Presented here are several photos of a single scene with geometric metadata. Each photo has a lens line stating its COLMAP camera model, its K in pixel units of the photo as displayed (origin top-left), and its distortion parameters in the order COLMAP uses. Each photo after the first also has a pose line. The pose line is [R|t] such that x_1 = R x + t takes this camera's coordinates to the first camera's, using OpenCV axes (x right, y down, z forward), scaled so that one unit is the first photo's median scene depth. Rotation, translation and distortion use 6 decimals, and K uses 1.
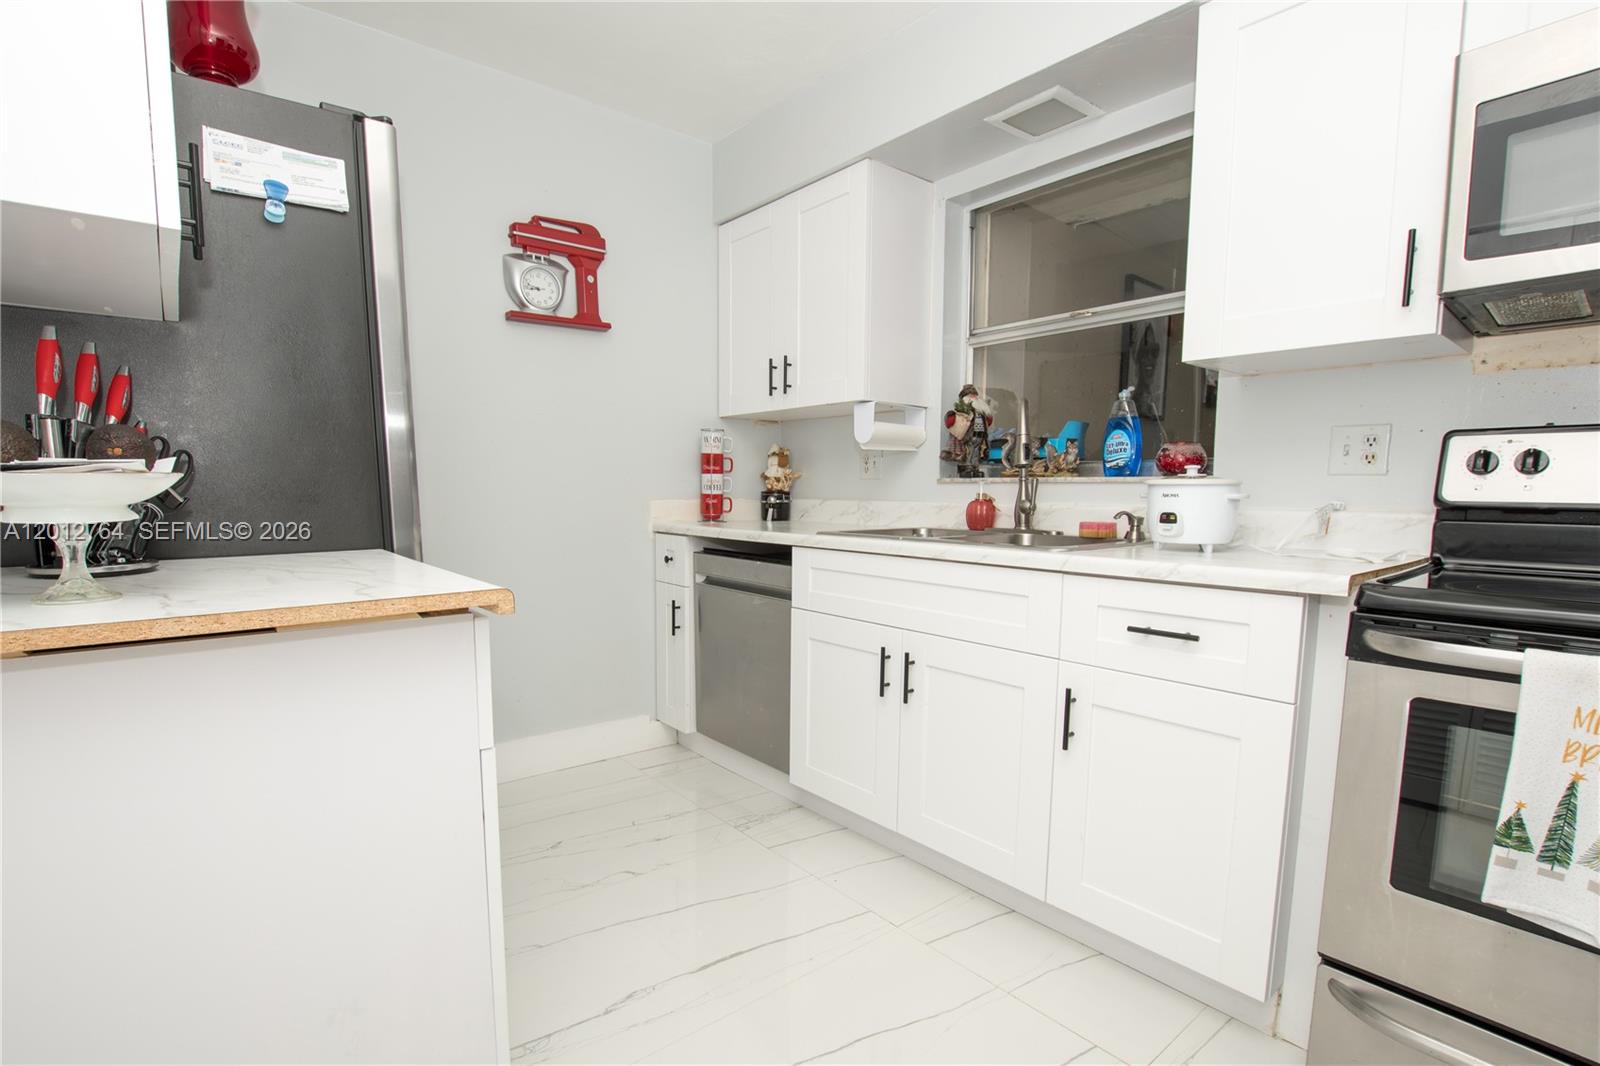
lens RADIAL K [[746.1, 0, 798.1], [0, 746.1, 511.4], [0, 0, 1]] dist [-0.028422, 0.000871]
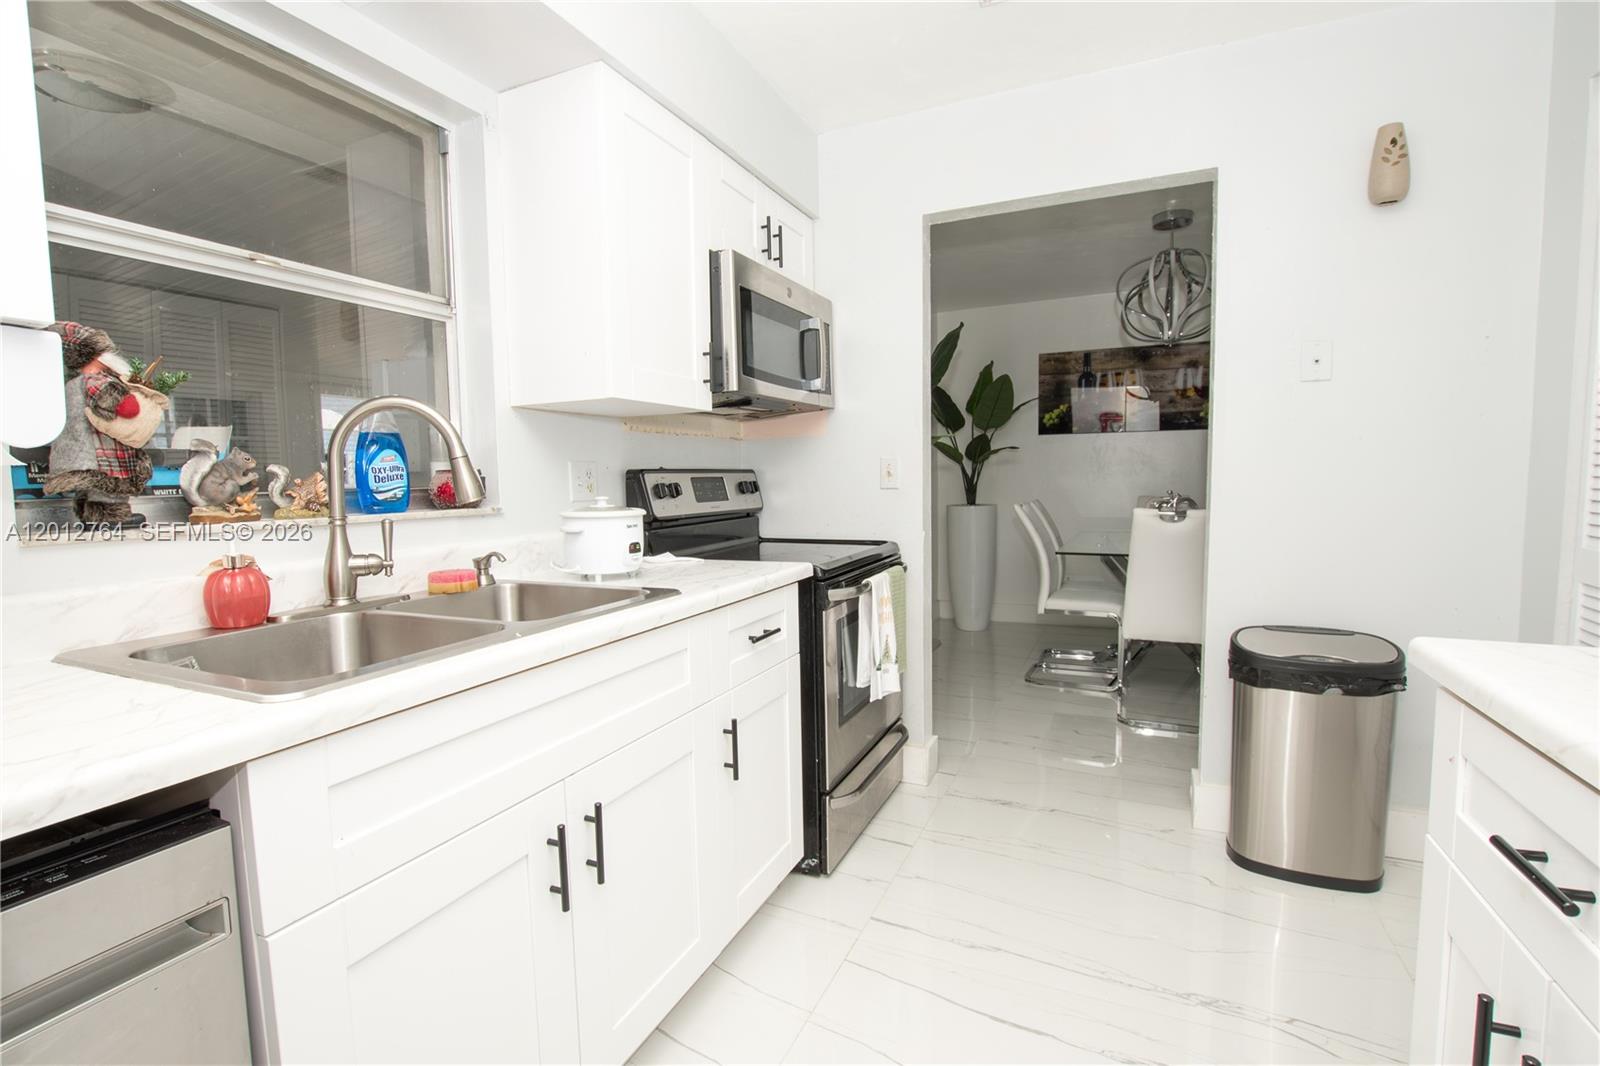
lens RADIAL K [[756.5, 0, 793.4], [0, 756.5, 545.1], [0, 0, 1]] dist [-0.014584, -0.000128]
pose [[-0.427380, -0.075285, 0.900932, -0.411758], [0.050067, 0.993027, 0.106731, -0.073141], [-0.902685, 0.090722, -0.420631, 0.938832]]
